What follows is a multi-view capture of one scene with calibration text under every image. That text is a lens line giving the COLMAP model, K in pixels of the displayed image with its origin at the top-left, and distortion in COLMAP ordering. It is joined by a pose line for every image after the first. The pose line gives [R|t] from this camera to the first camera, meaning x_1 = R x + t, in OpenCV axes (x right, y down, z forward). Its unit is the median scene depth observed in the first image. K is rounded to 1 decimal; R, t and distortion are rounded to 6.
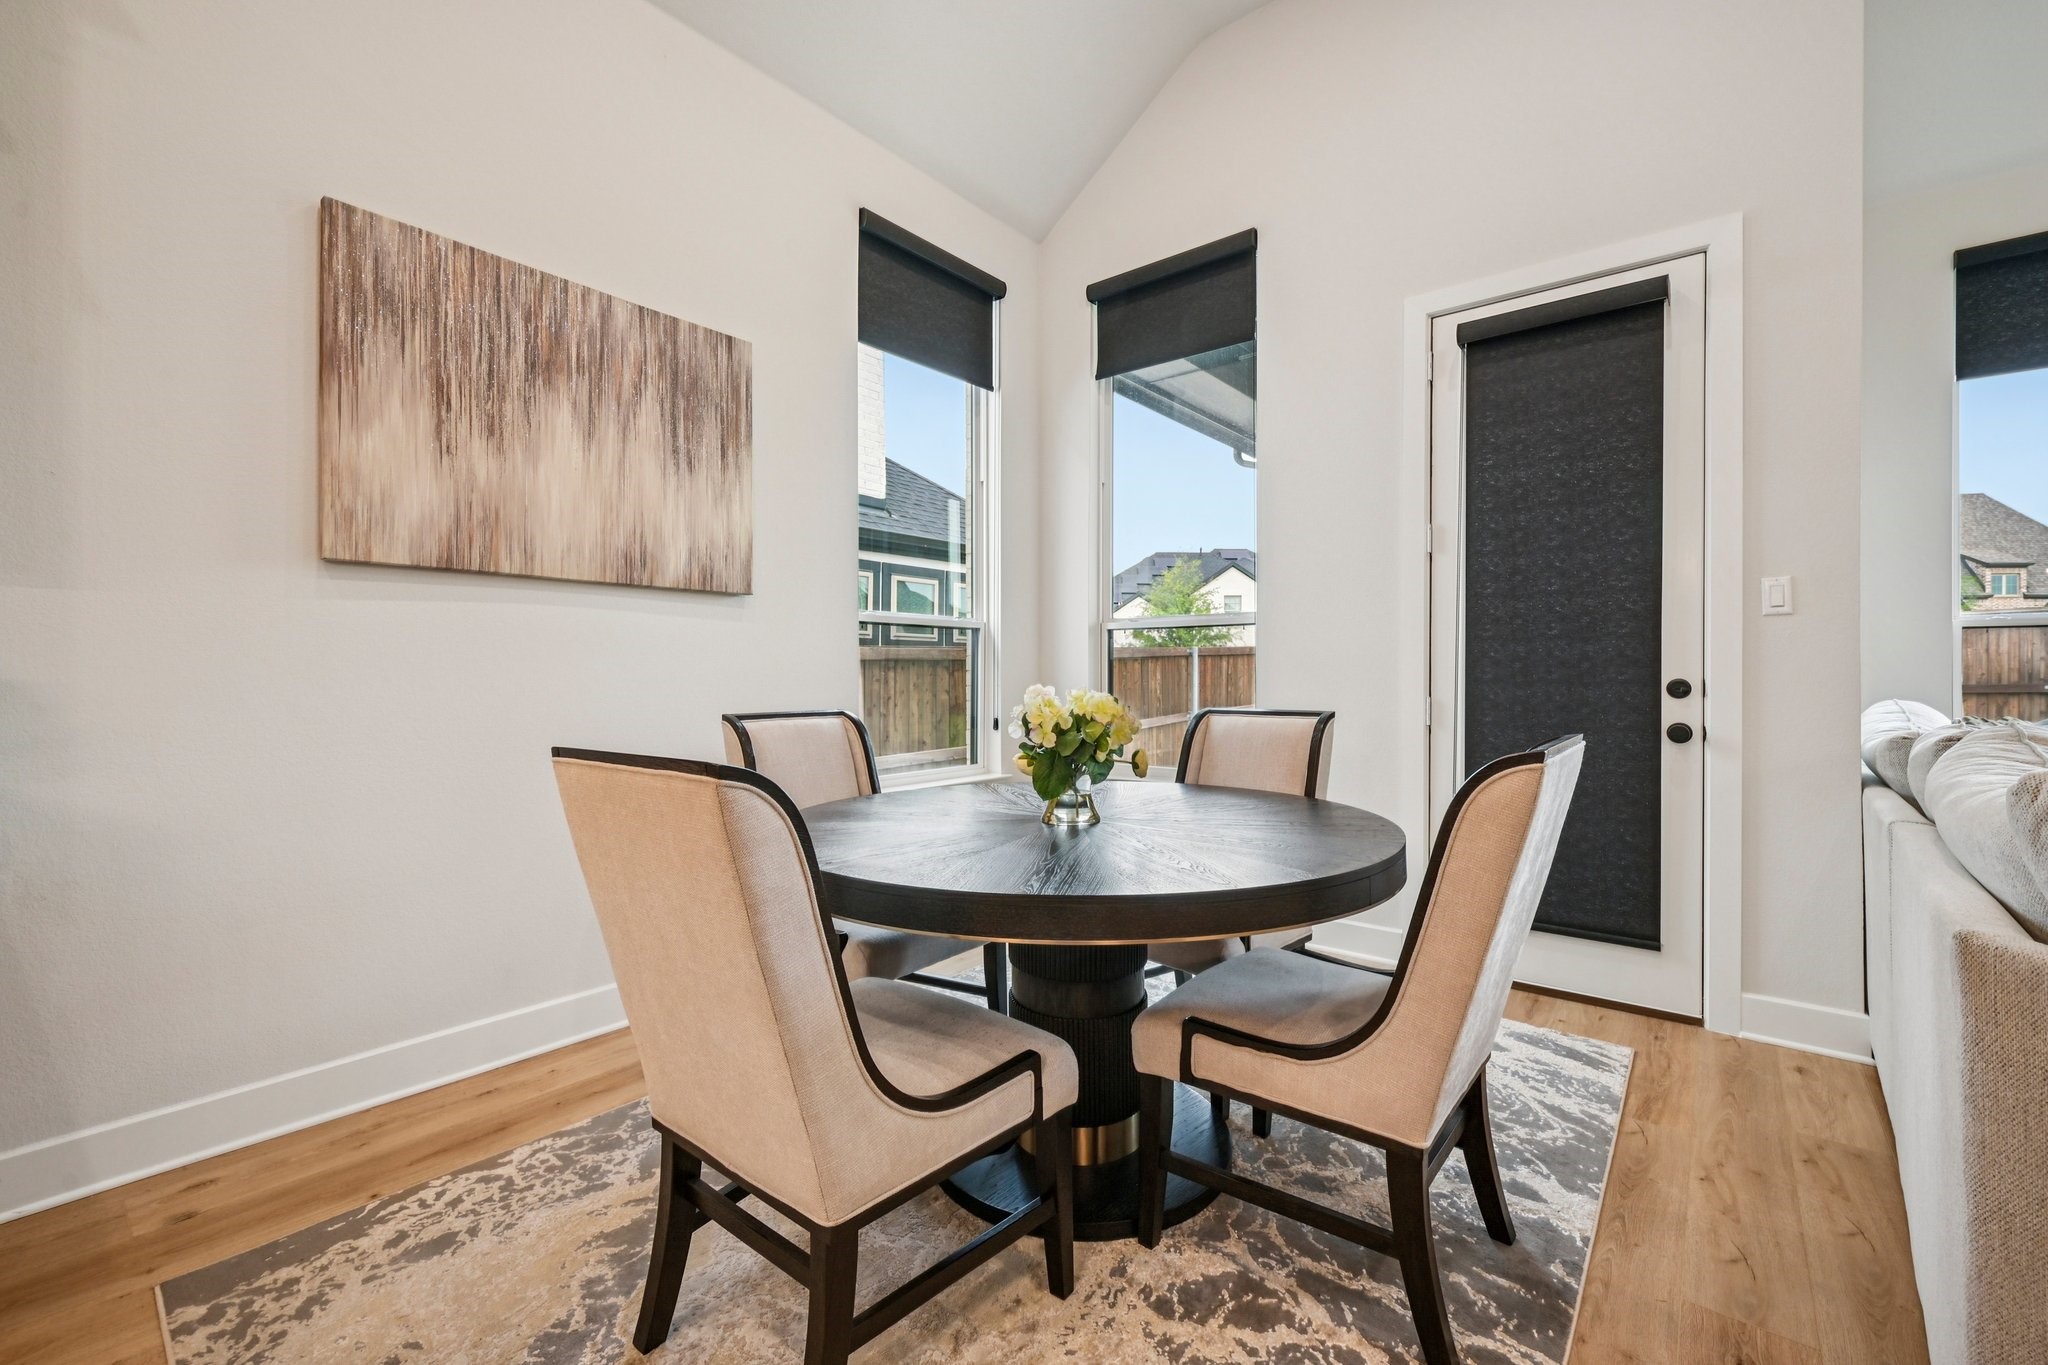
lens RADIAL K [[863.7, 0, 1033.0], [0, 863.7, 672.1], [0, 0, 1]] dist [-0.003079, -0.001678]
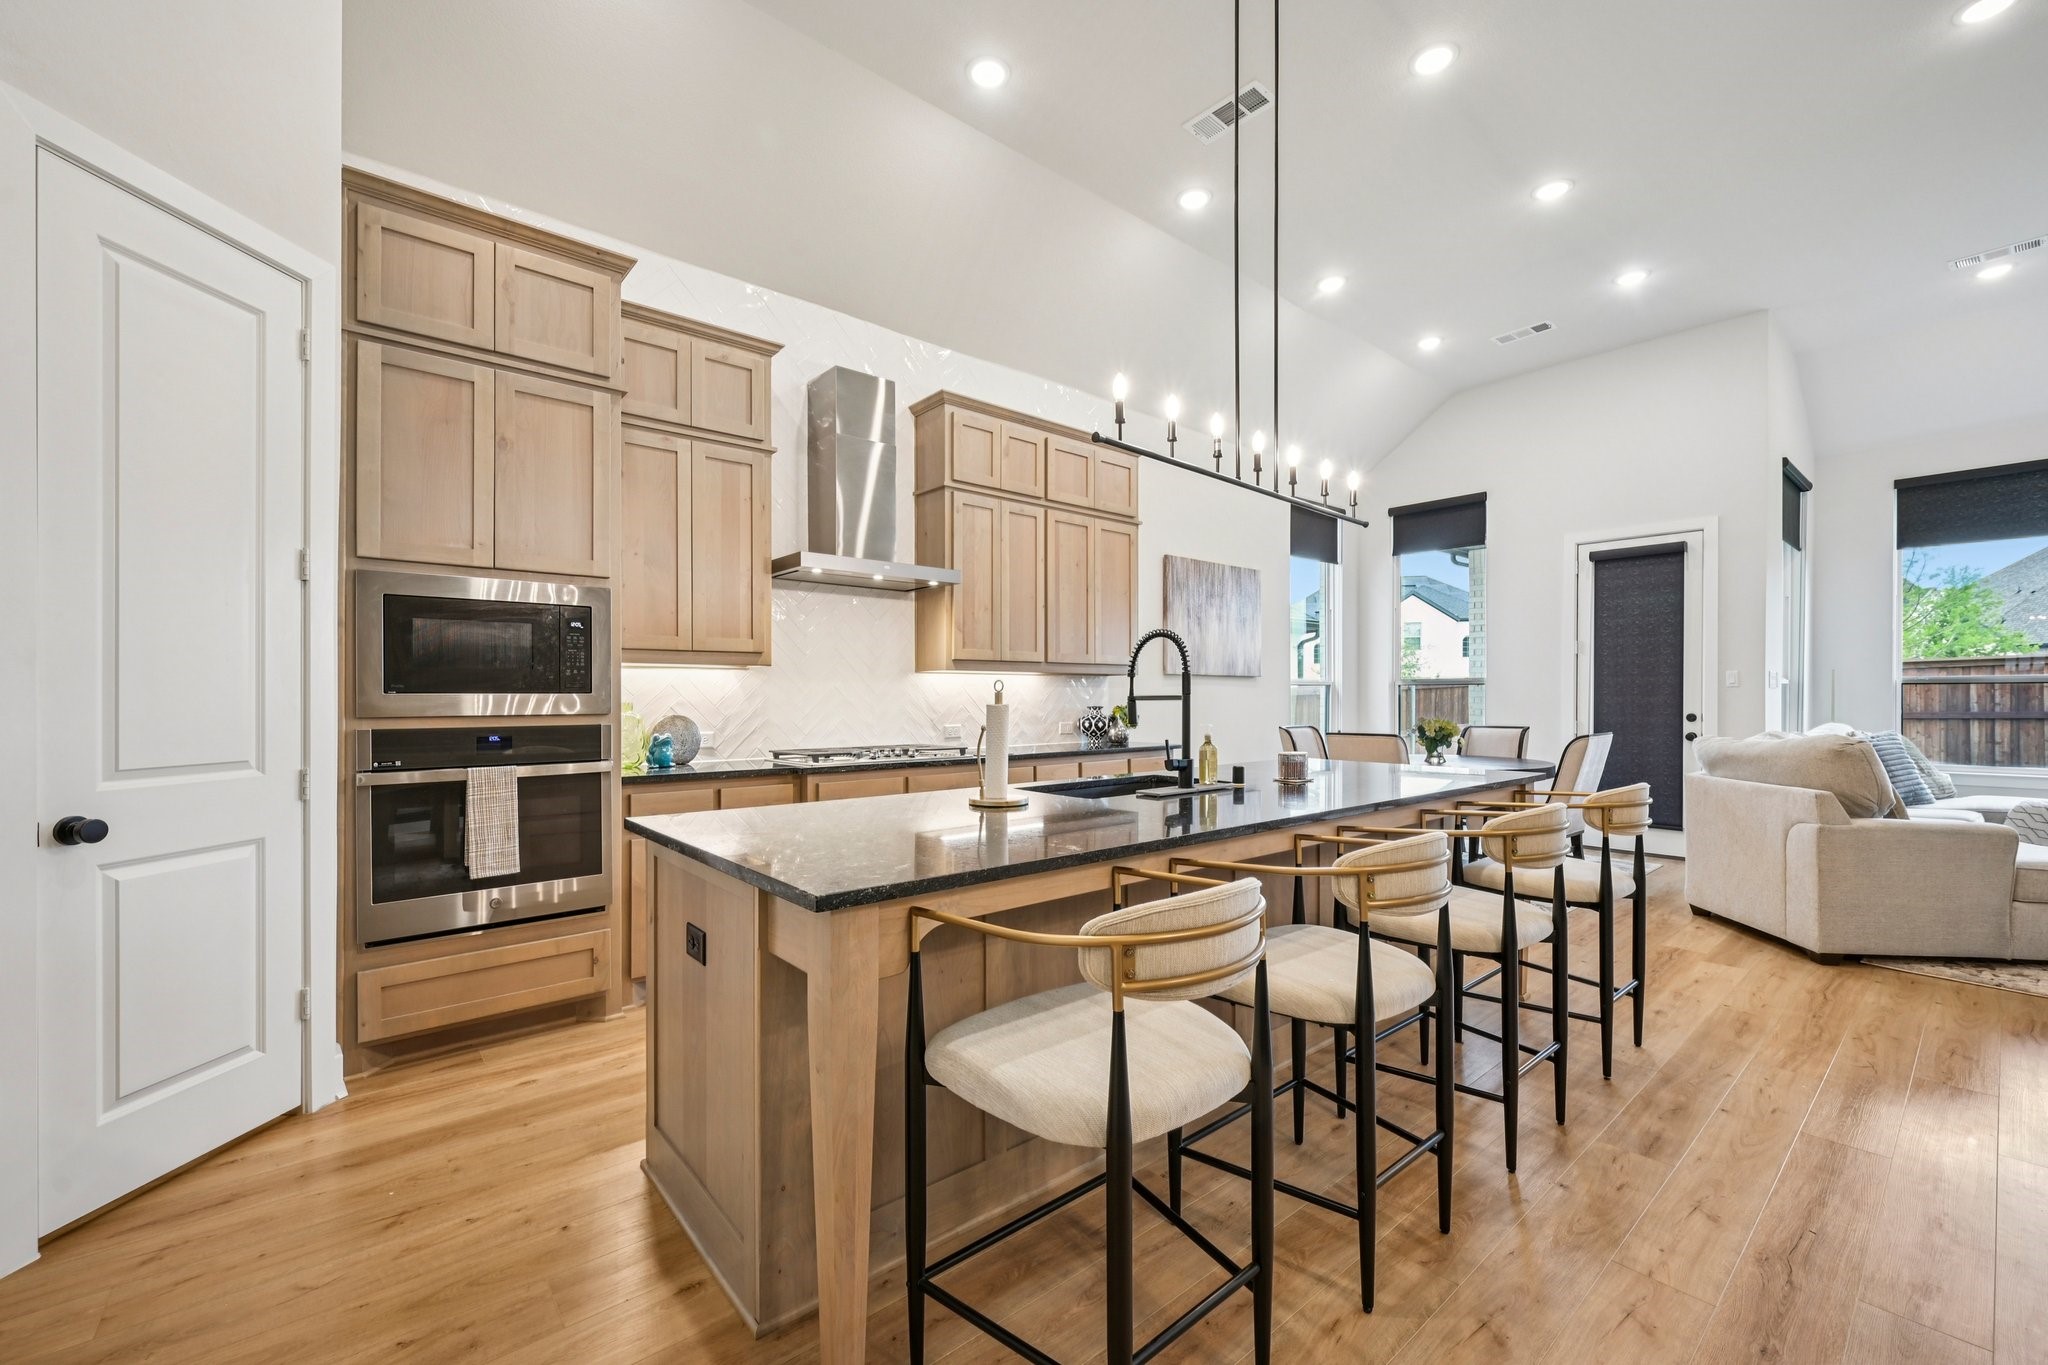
lens RADIAL K [[831.5, 0, 1048.2], [0, 831.5, 697.4], [0, 0, 1]] dist [-0.000449, 0.000449]
pose [[0.984342, -0.001812, -0.176260, -0.549746], [0.002488, 0.999990, 0.003614, -0.047354], [0.176252, -0.003996, 0.984337, -1.485225]]
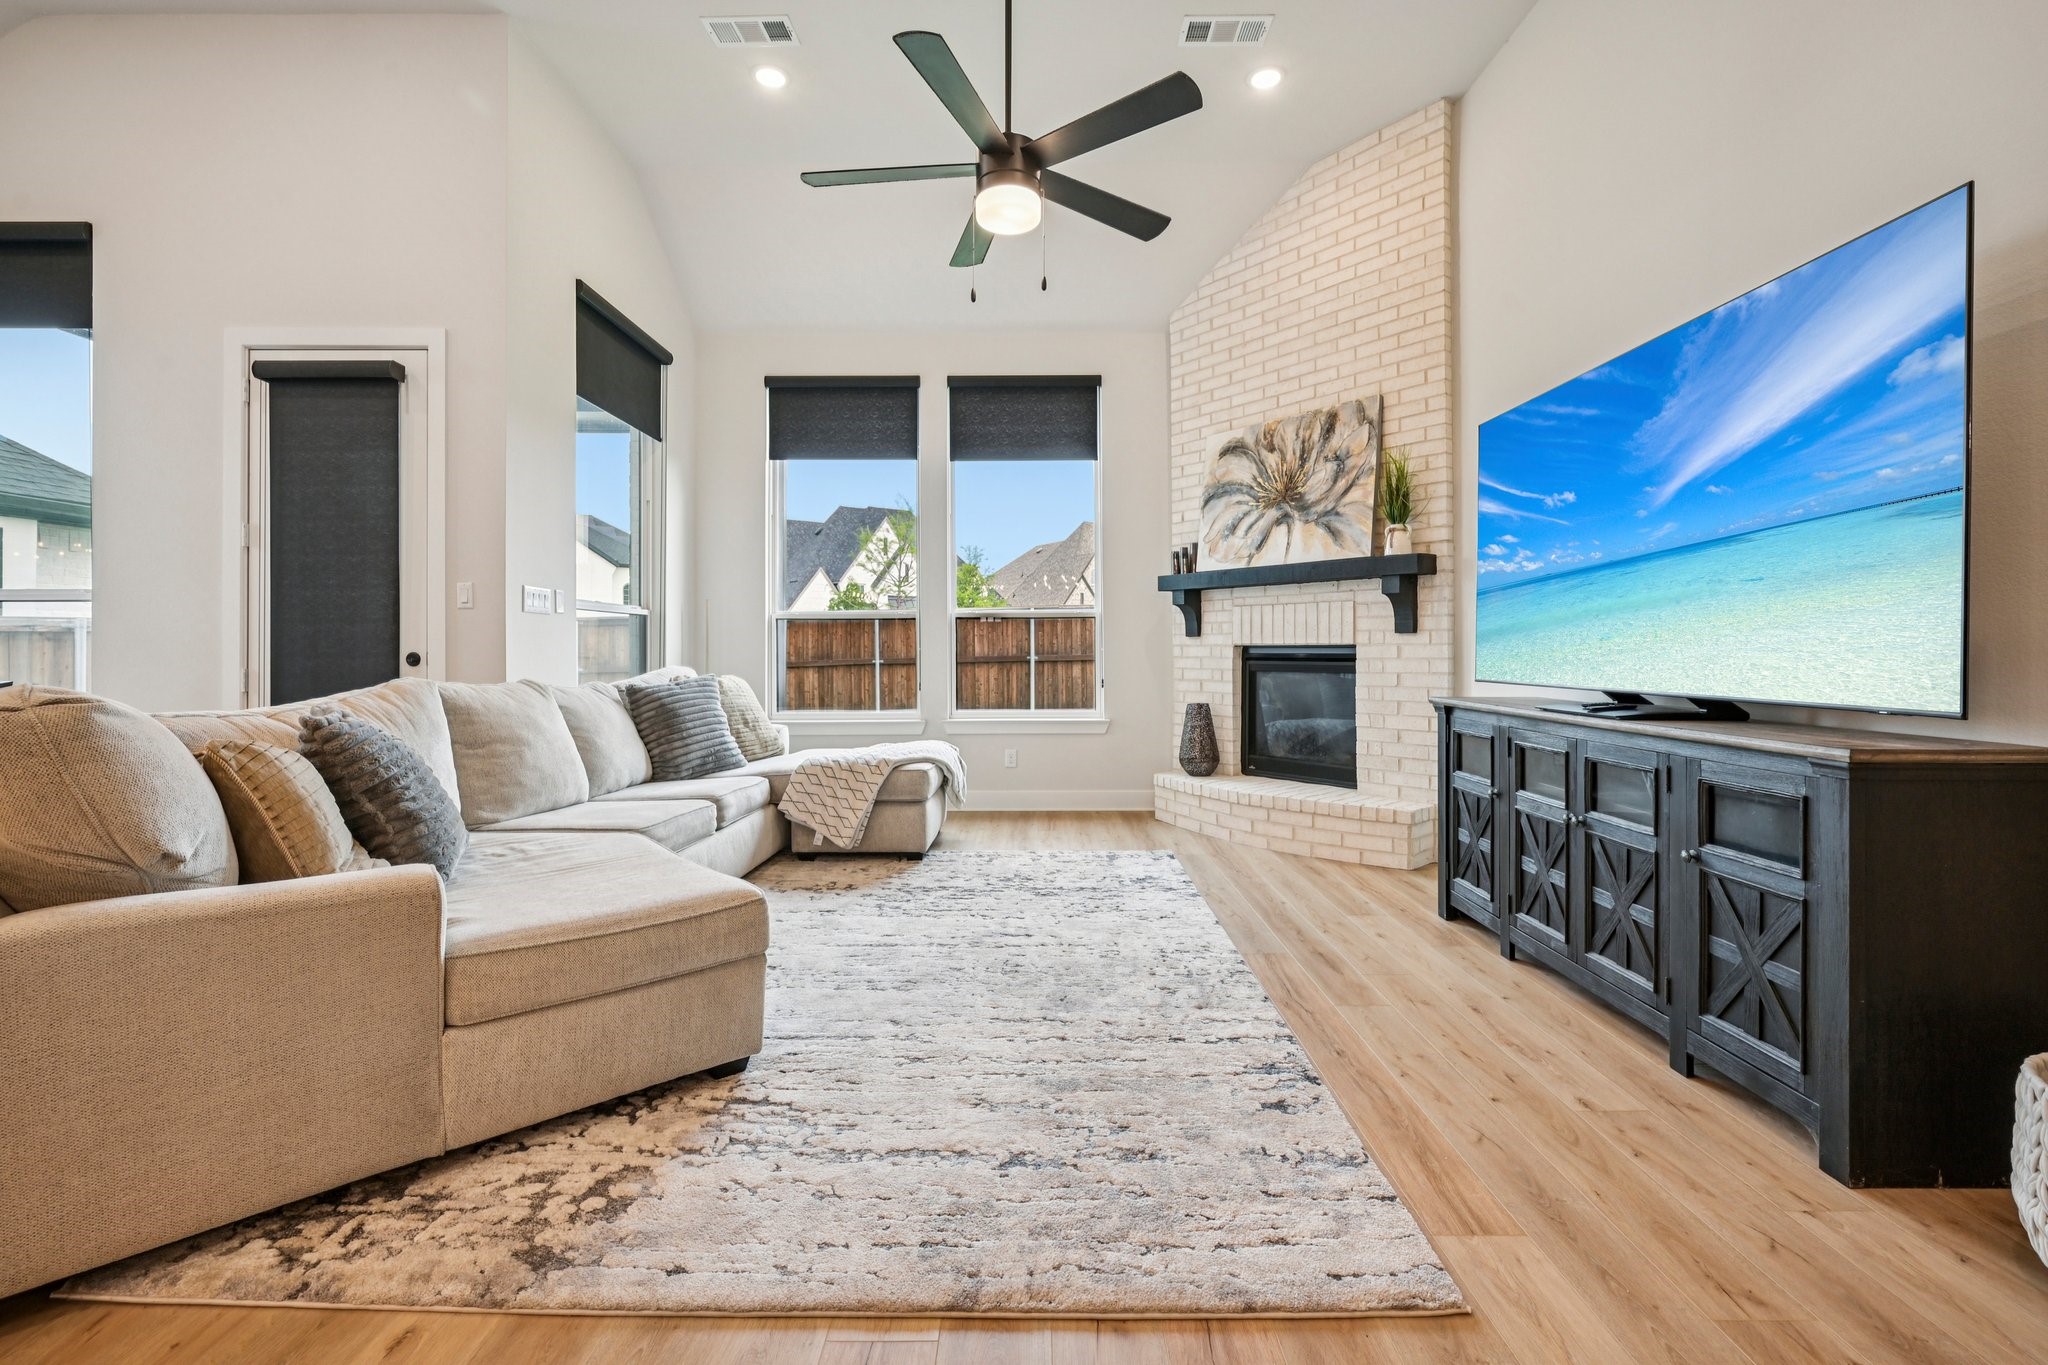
lens RADIAL K [[863.7, 0, 1034.6], [0, 863.7, 651.8], [0, 0, 1]] dist [-0.003079, -0.001678]
pose [[0.770596, -0.003049, 0.637317, 0.633385], [0.000305, 0.999990, 0.004415, 0.001500], [-0.637324, -0.003208, 0.770589, -0.701597]]
